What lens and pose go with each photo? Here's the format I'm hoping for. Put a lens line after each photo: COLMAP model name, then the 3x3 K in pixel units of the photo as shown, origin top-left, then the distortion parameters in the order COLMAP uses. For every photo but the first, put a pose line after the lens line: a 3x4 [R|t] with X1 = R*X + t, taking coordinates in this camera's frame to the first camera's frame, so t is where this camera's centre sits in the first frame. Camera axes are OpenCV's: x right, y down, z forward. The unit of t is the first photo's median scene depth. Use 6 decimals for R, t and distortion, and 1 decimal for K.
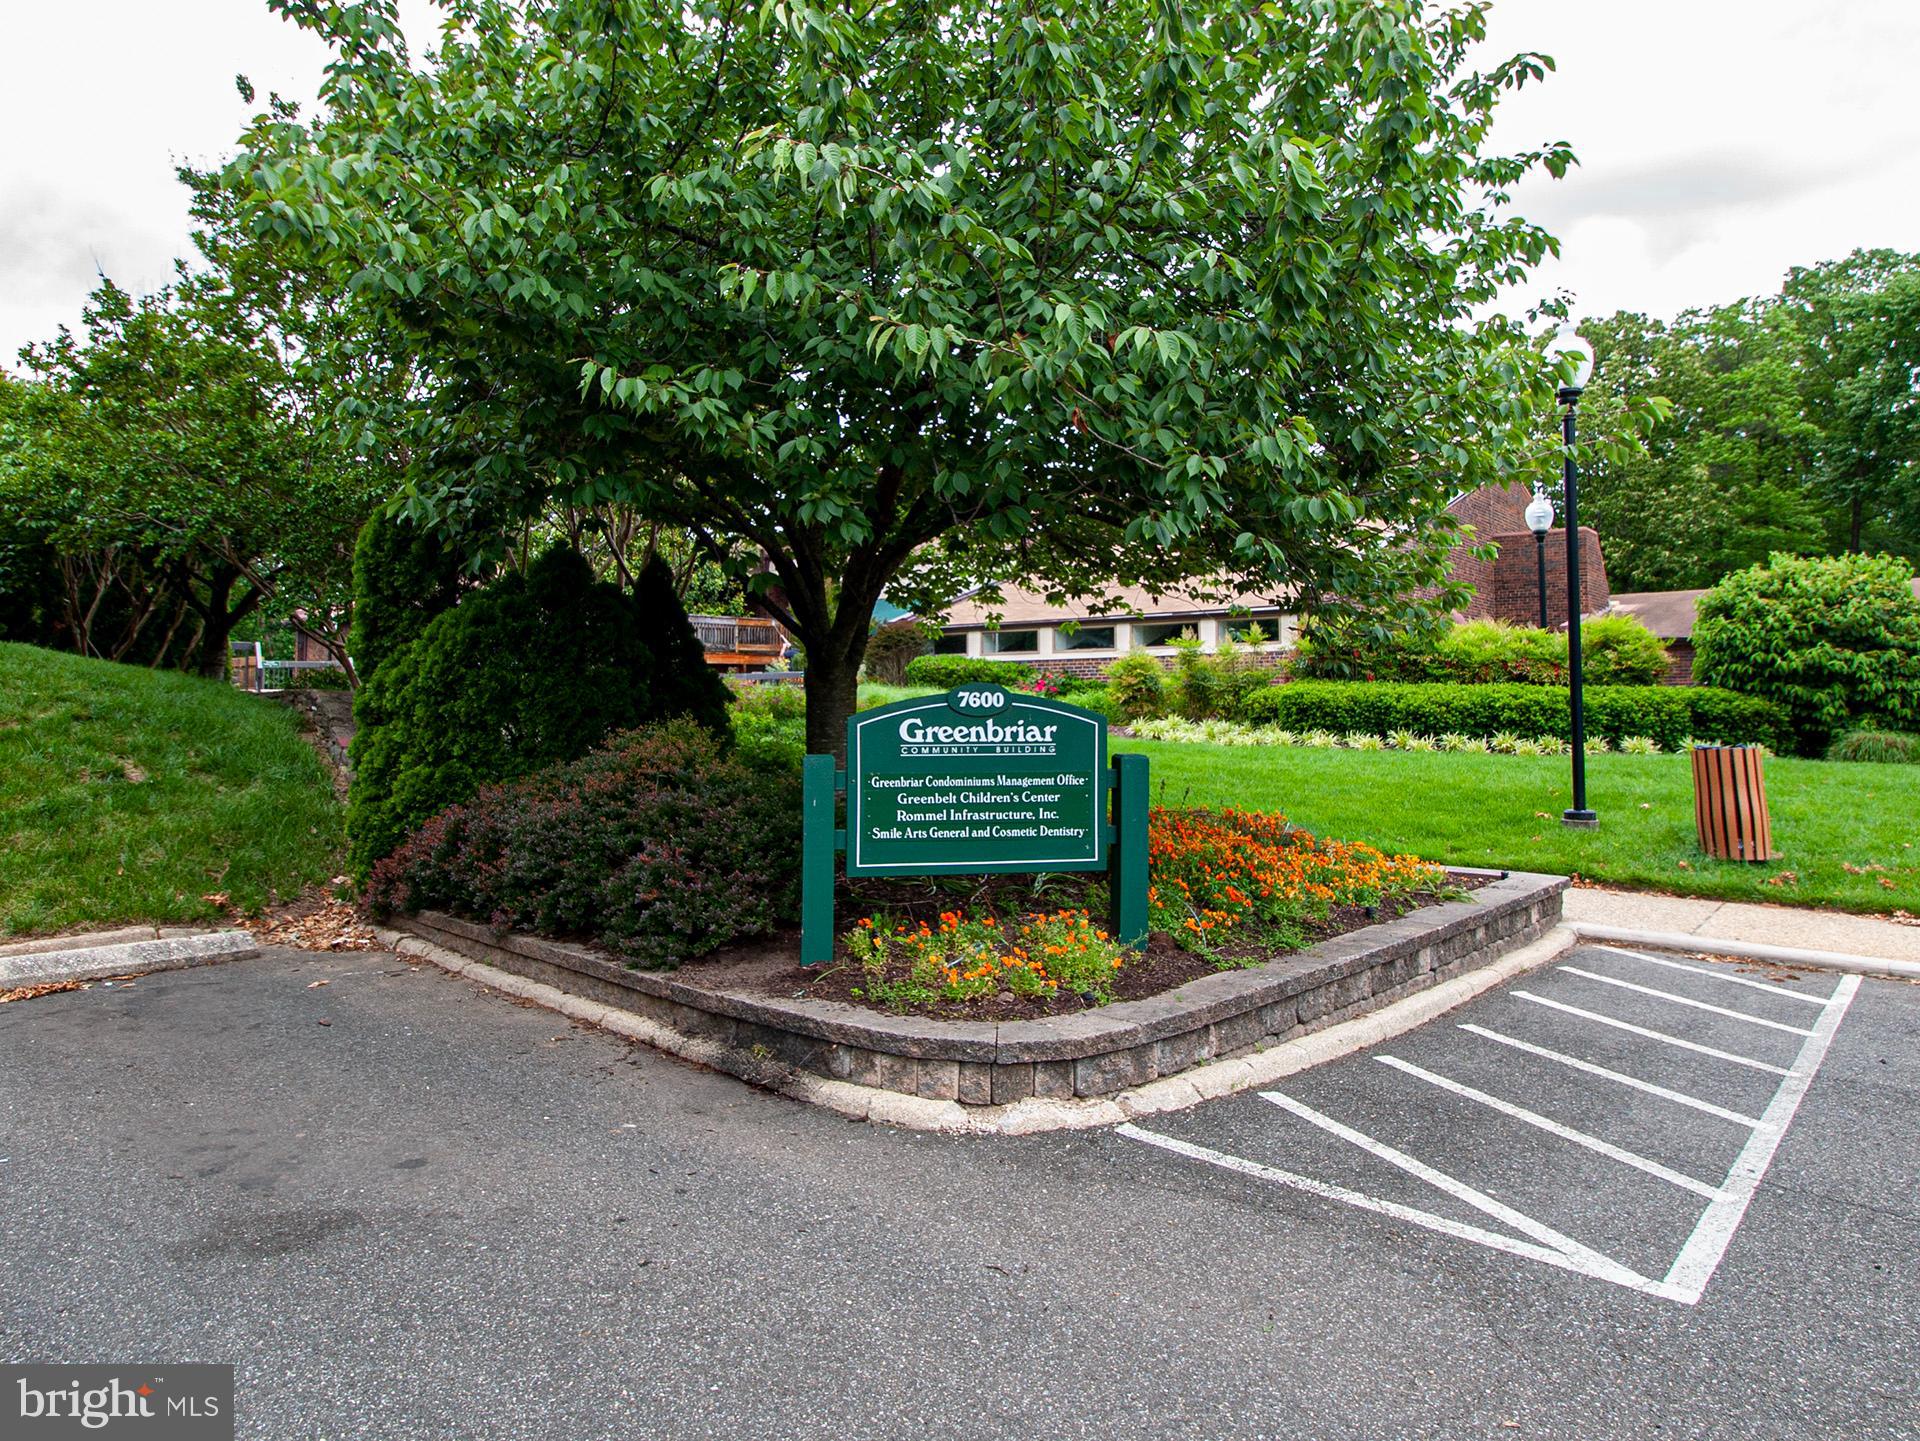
lens RADIAL K [[1043.0, 0, 953.4], [0, 1043.0, 725.8], [0, 0, 1]] dist [0.002845, -0.005140]
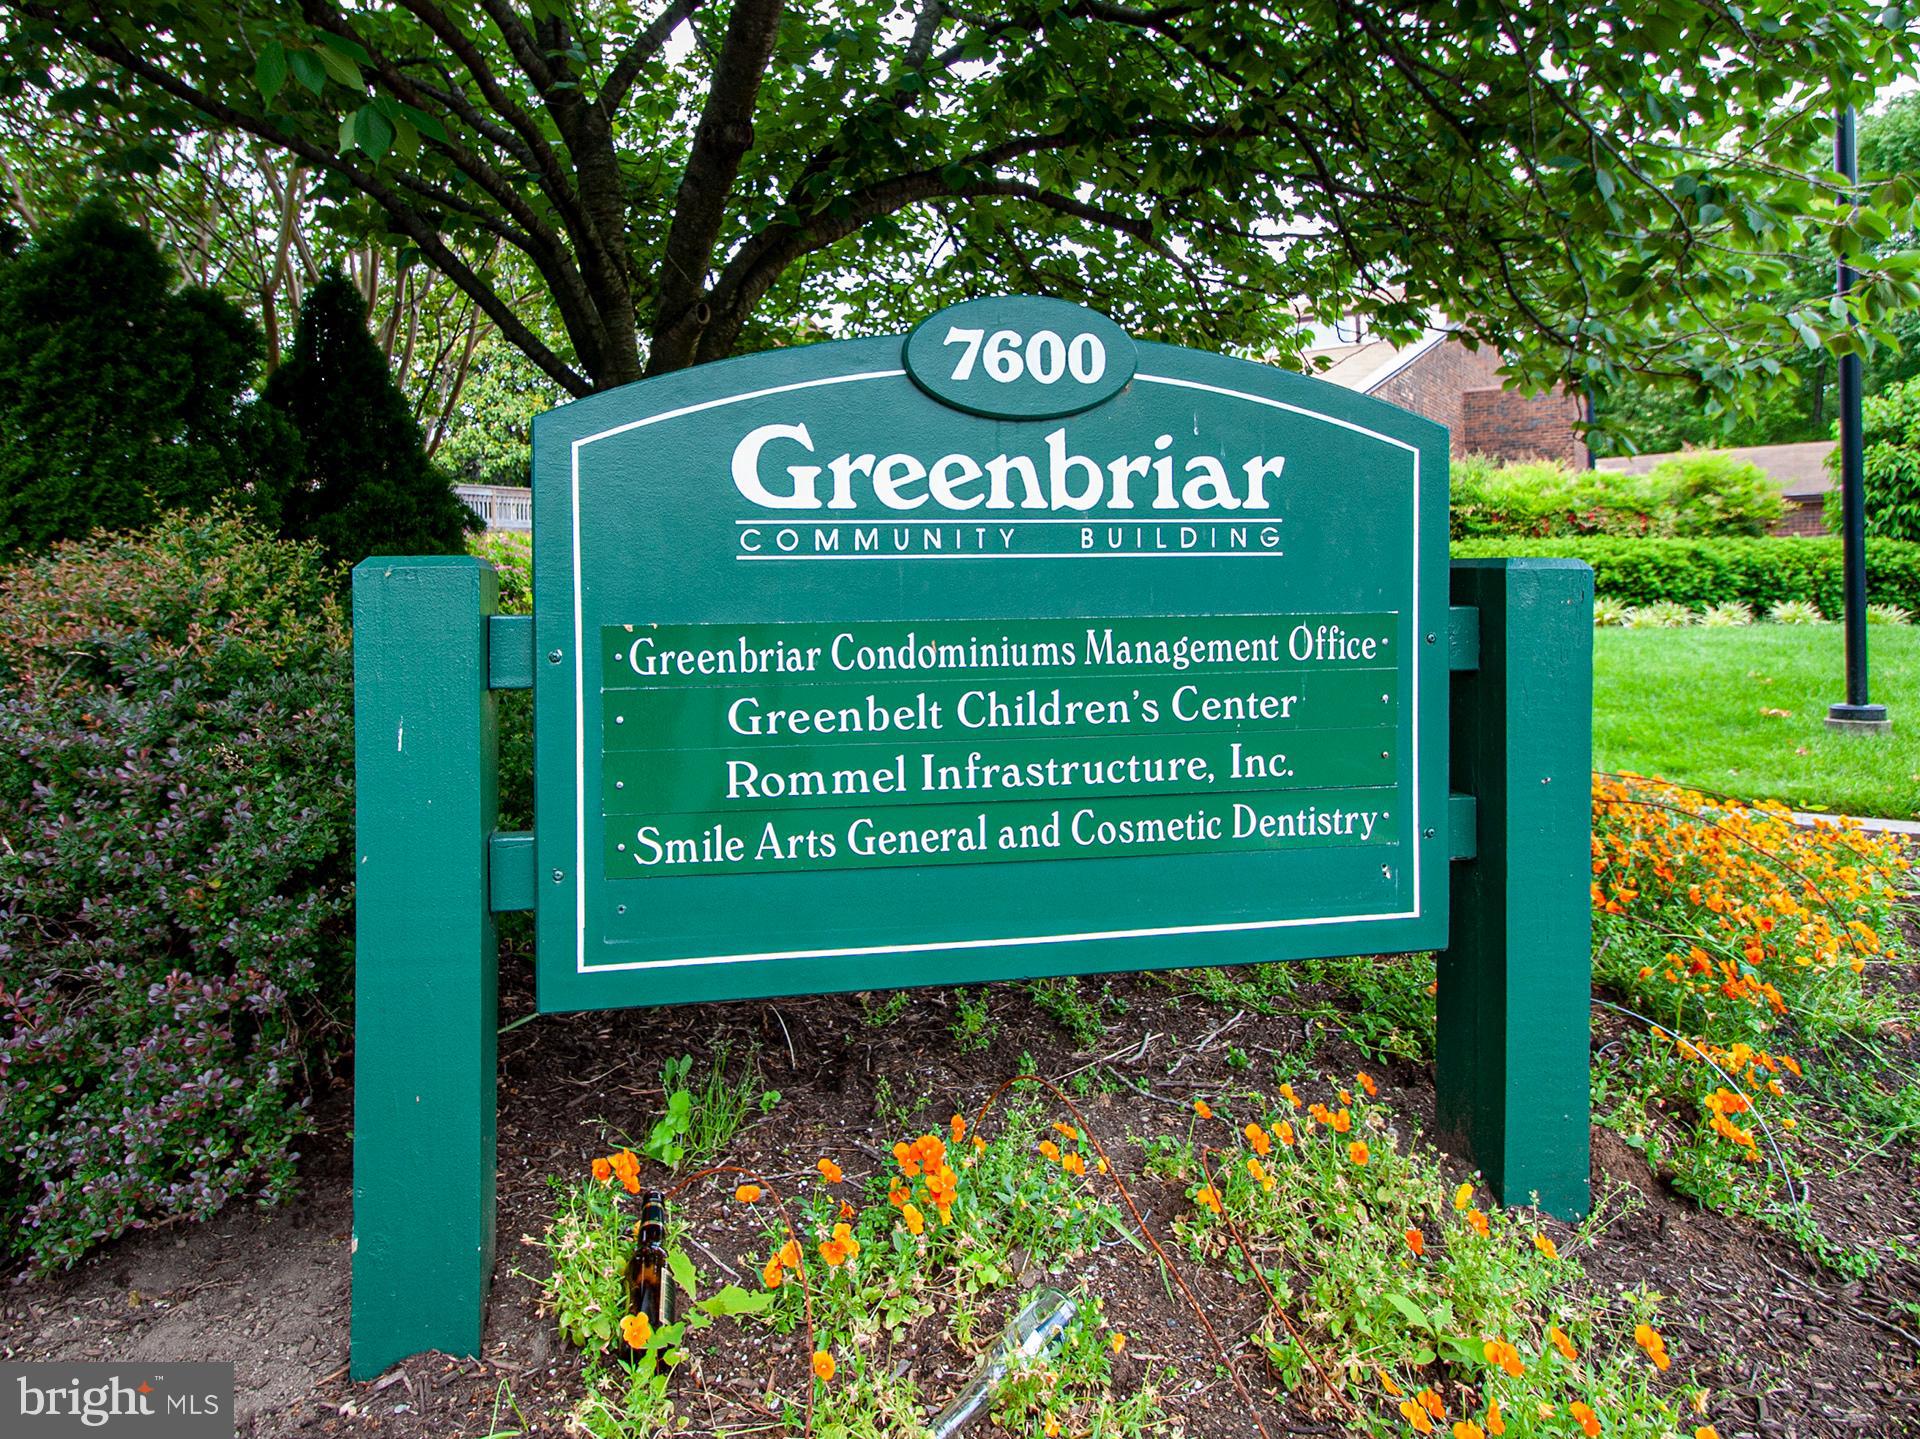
lens RADIAL K [[1043.0, 0, 940.9], [0, 1043.0, 705.5], [0, 0, 1]] dist [0.002845, -0.005140]
pose [[0.996577, -0.012504, 0.081714, -0.019960], [0.005700, 0.996535, 0.082979, 0.044232], [-0.082468, -0.082229, 0.993196, 0.720117]]
